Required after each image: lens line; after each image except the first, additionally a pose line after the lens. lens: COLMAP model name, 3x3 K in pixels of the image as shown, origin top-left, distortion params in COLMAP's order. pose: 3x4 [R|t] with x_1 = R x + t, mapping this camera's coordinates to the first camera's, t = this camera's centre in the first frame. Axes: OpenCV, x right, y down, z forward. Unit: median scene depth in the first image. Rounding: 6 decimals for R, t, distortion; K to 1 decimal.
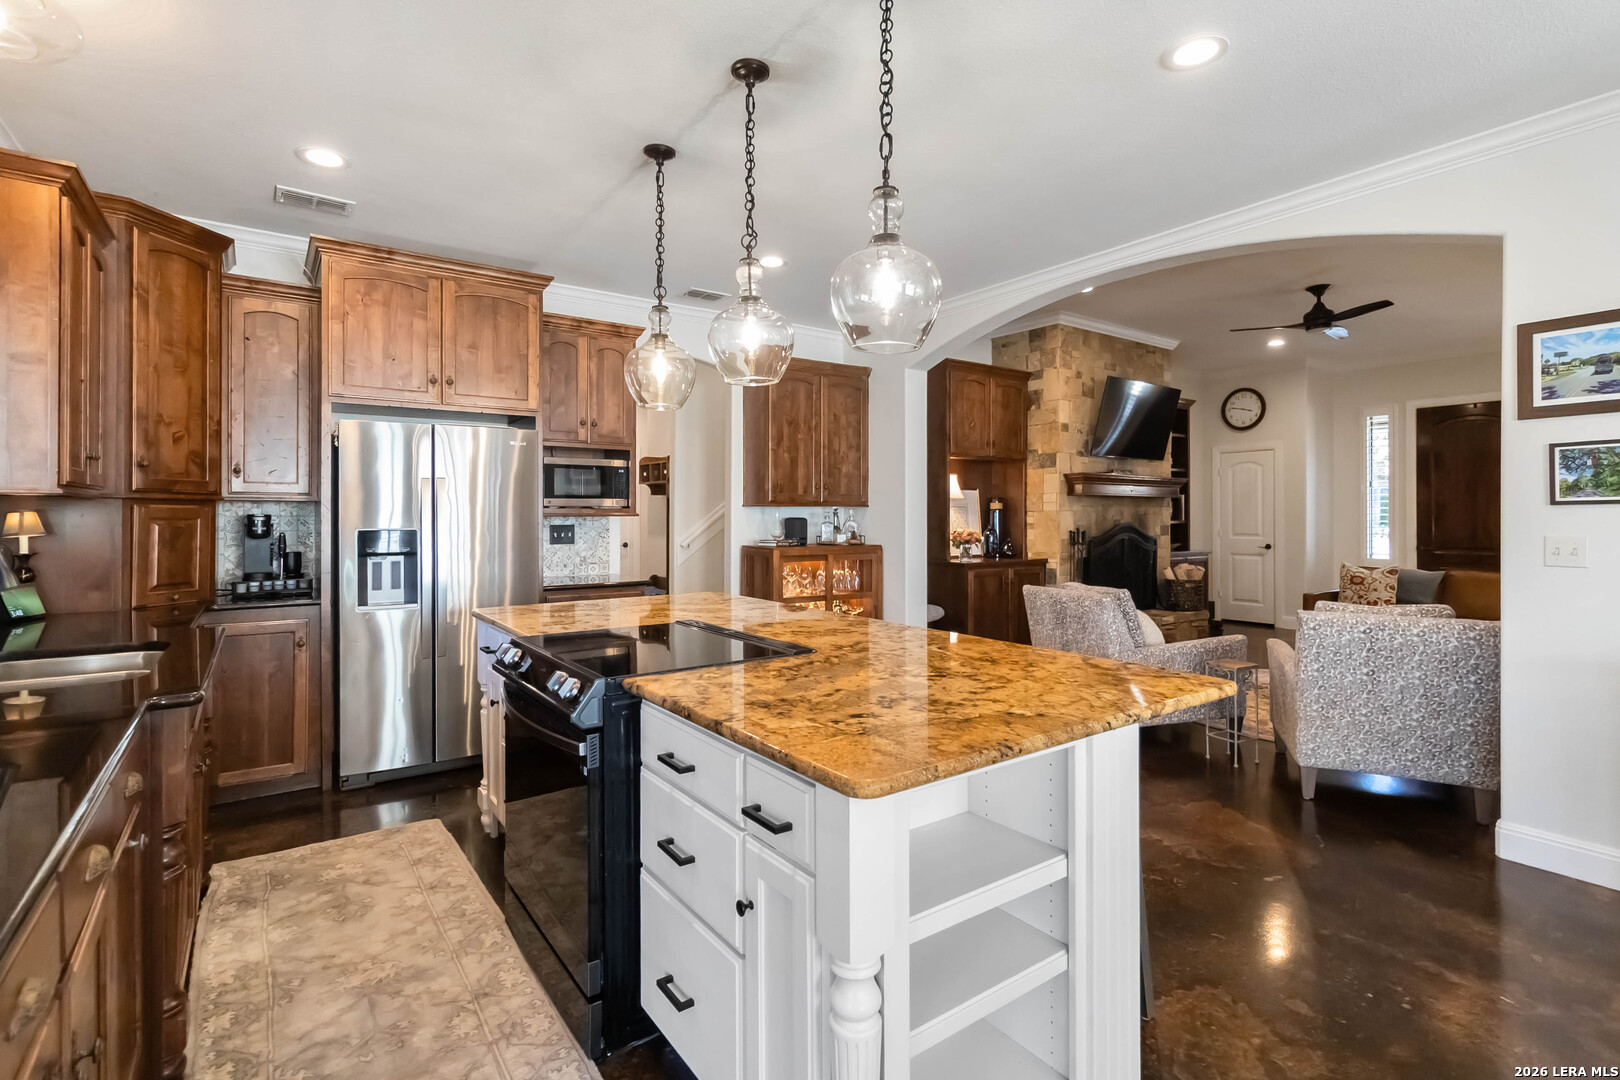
lens RADIAL K [[765.0, 0, 785.4], [0, 765.0, 518.3], [0, 0, 1]] dist [-0.001204, 0.000845]
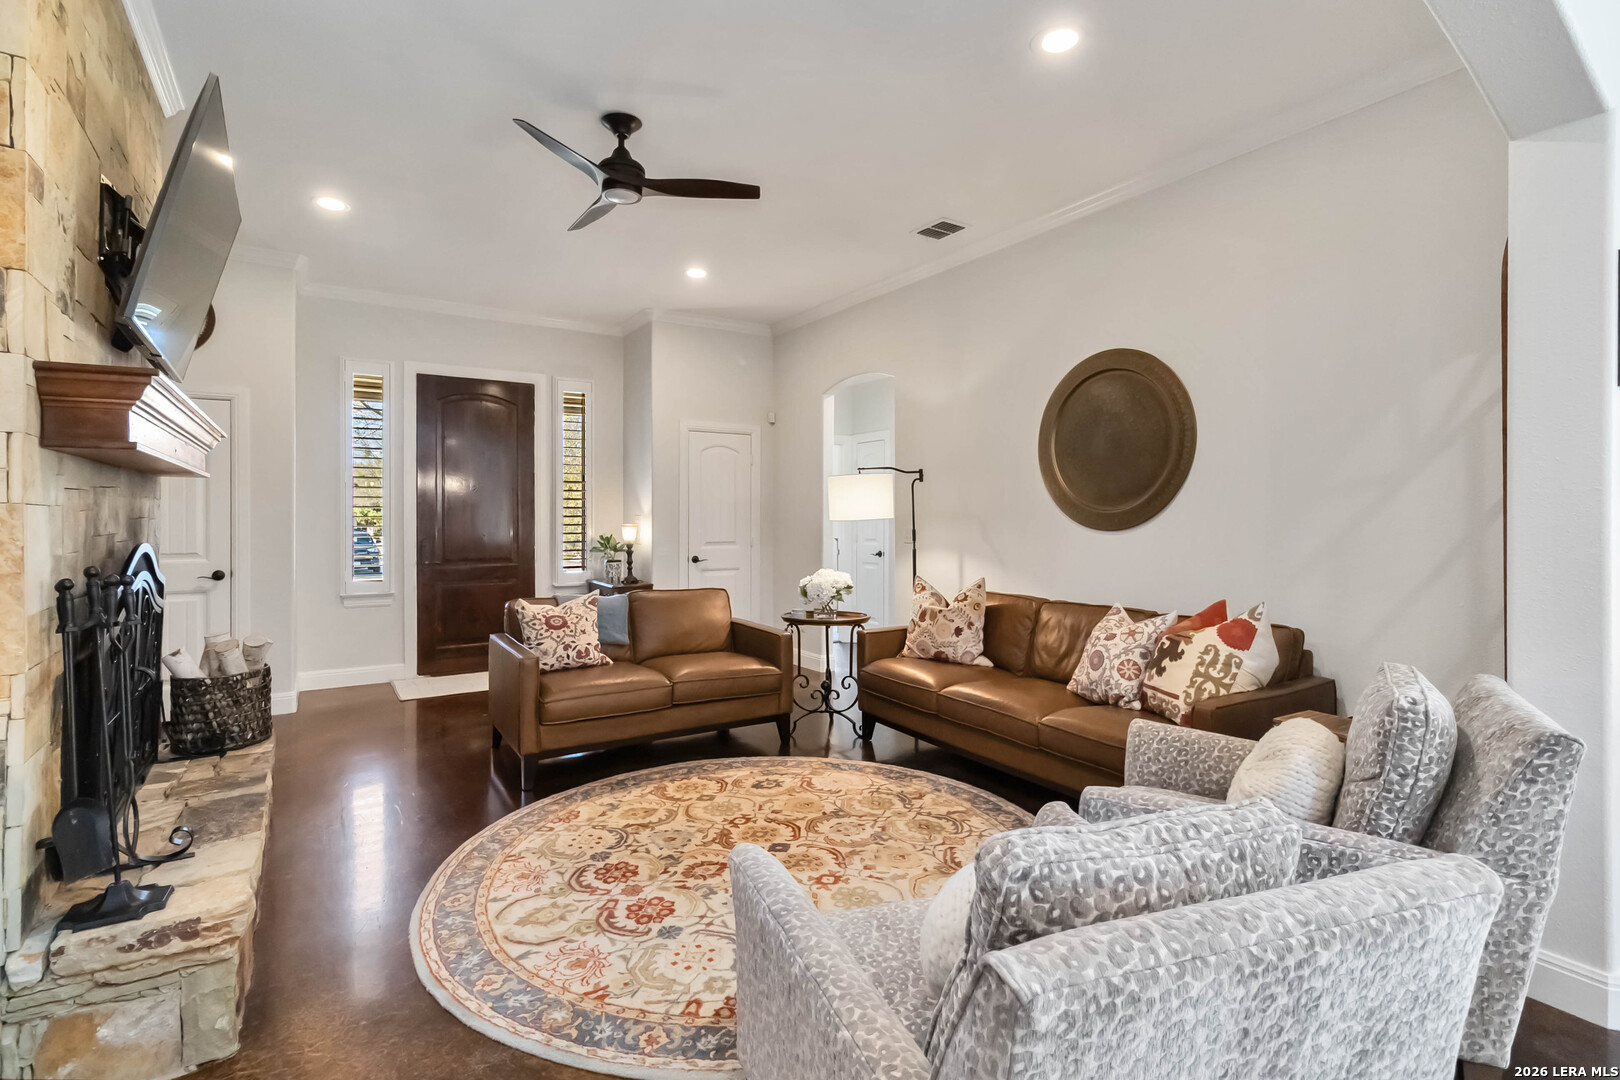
lens RADIAL K [[765.0, 0, 824.4], [0, 765.0, 511.8], [0, 0, 1]] dist [-0.001204, 0.000845]
pose [[0.010210, 0.000869, 0.999947, 0.127242], [0.004868, 0.999988, -0.000919, -0.009152], [-0.999936, 0.004877, 0.010206, 0.830248]]
